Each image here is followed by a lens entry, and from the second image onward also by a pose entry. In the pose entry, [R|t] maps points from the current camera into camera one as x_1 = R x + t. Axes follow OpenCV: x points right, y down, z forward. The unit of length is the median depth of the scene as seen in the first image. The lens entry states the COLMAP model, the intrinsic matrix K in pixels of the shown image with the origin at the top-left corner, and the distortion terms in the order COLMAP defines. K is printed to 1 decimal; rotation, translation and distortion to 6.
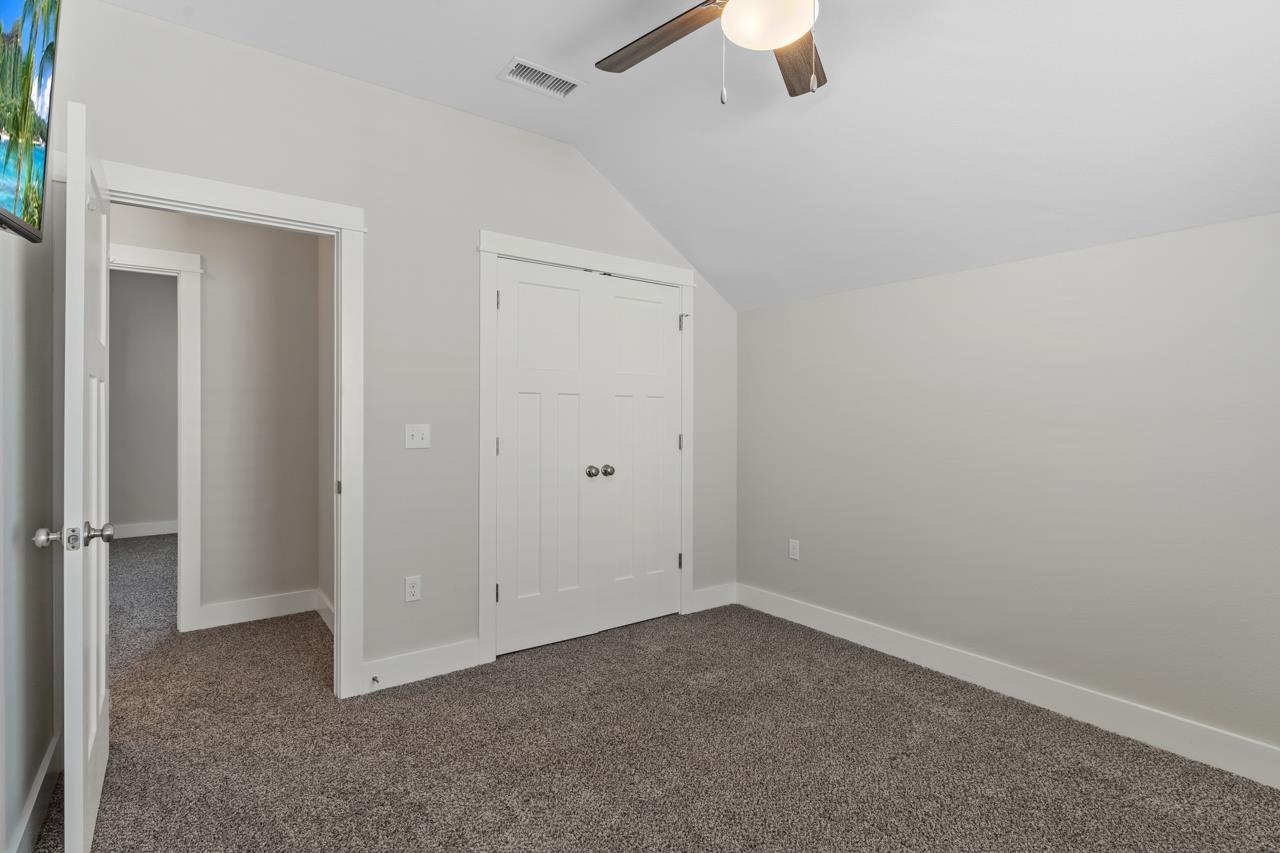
lens RADIAL K [[612.7, 0, 635.2], [0, 612.7, 414.6], [0, 0, 1]] dist [0.002799, -0.001011]
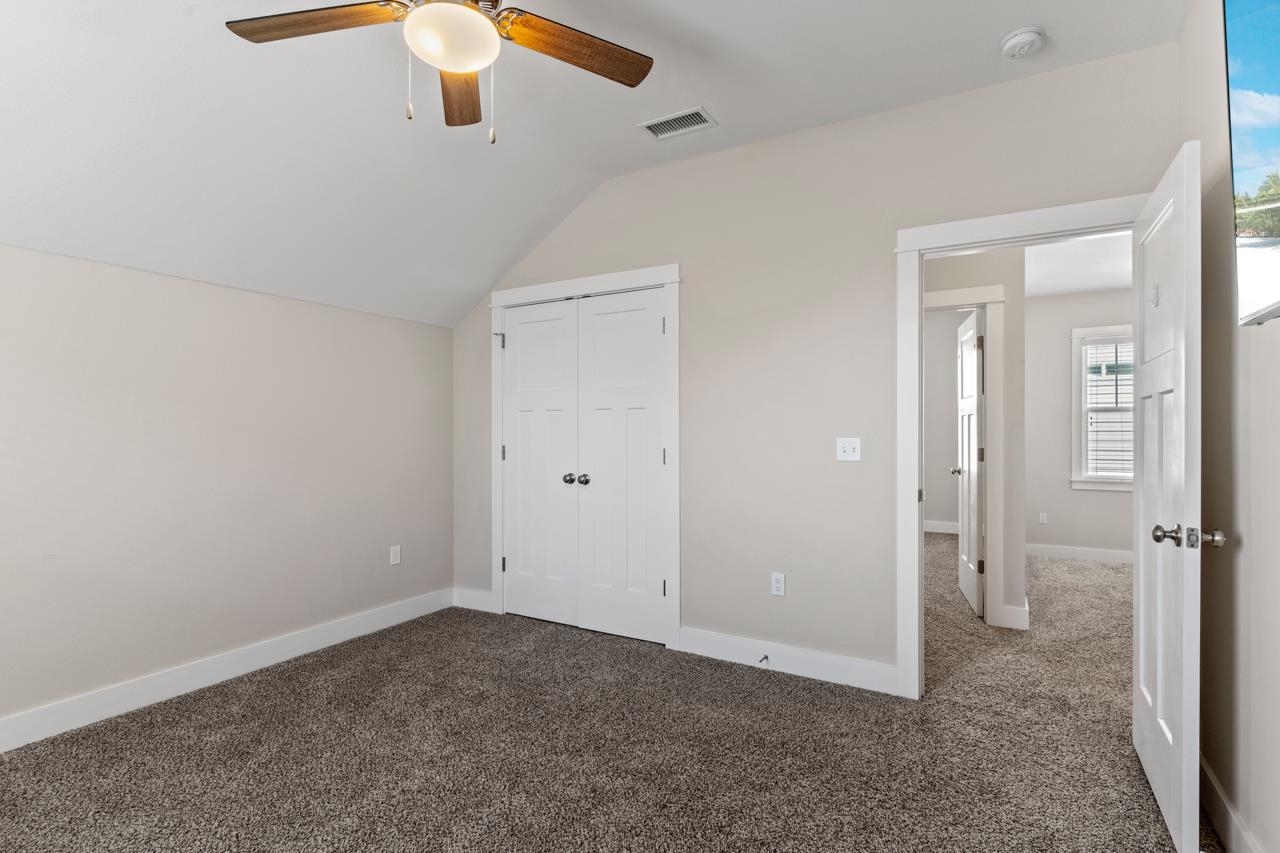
lens RADIAL K [[612.7, 0, 635.3], [0, 612.7, 421.3], [0, 0, 1]] dist [0.002799, -0.001011]
pose [[0.400358, -0.016621, -0.916208, 1.026022], [0.005694, 0.999861, -0.015650, 0.007266], [0.916341, 0.001049, 0.400397, 0.685385]]
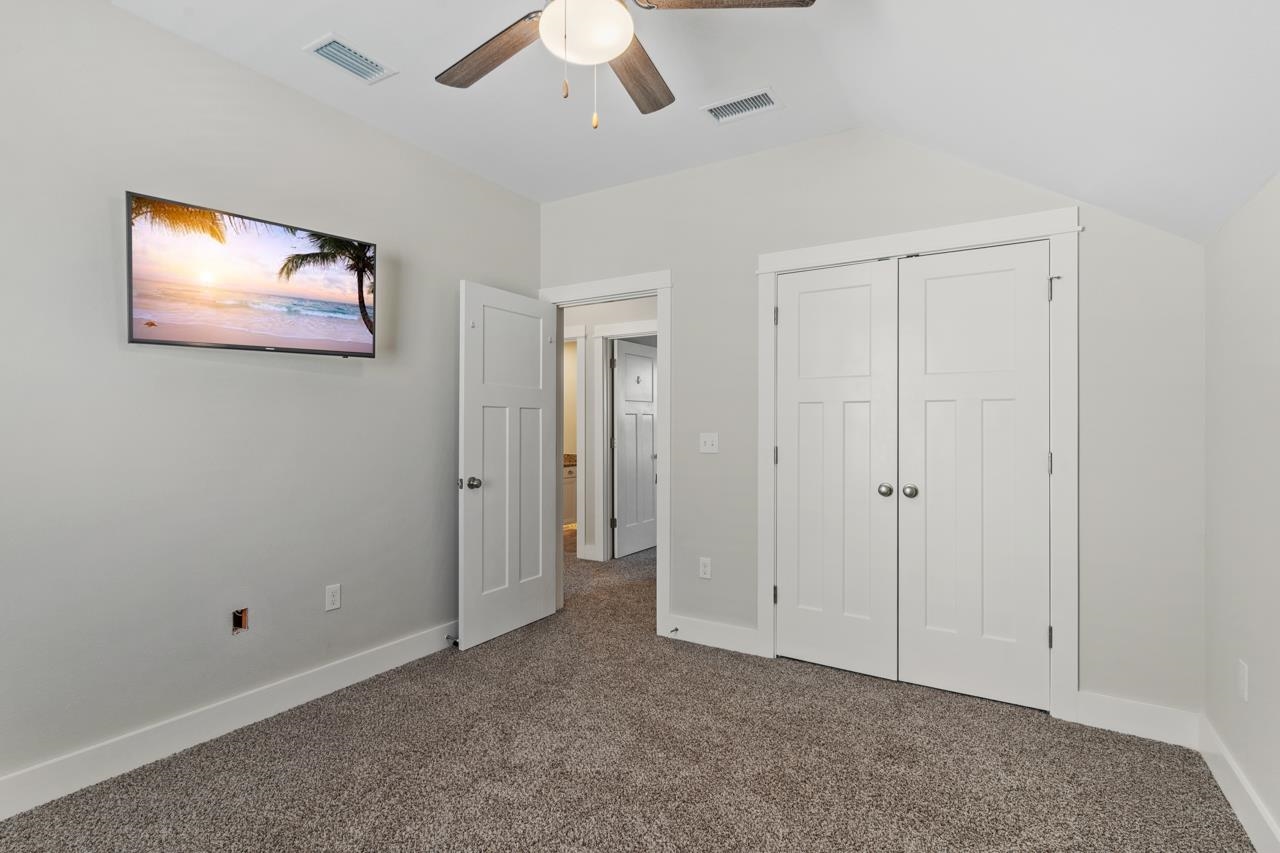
lens RADIAL K [[612.7, 0, 645.2], [0, 612.7, 417.5], [0, 0, 1]] dist [0.002799, -0.001011]
pose [[0.380096, -0.013133, -0.924854, 0.623385], [0.005490, 0.999914, -0.011943, -0.001330], [0.924931, -0.000538, 0.380135, 0.369962]]
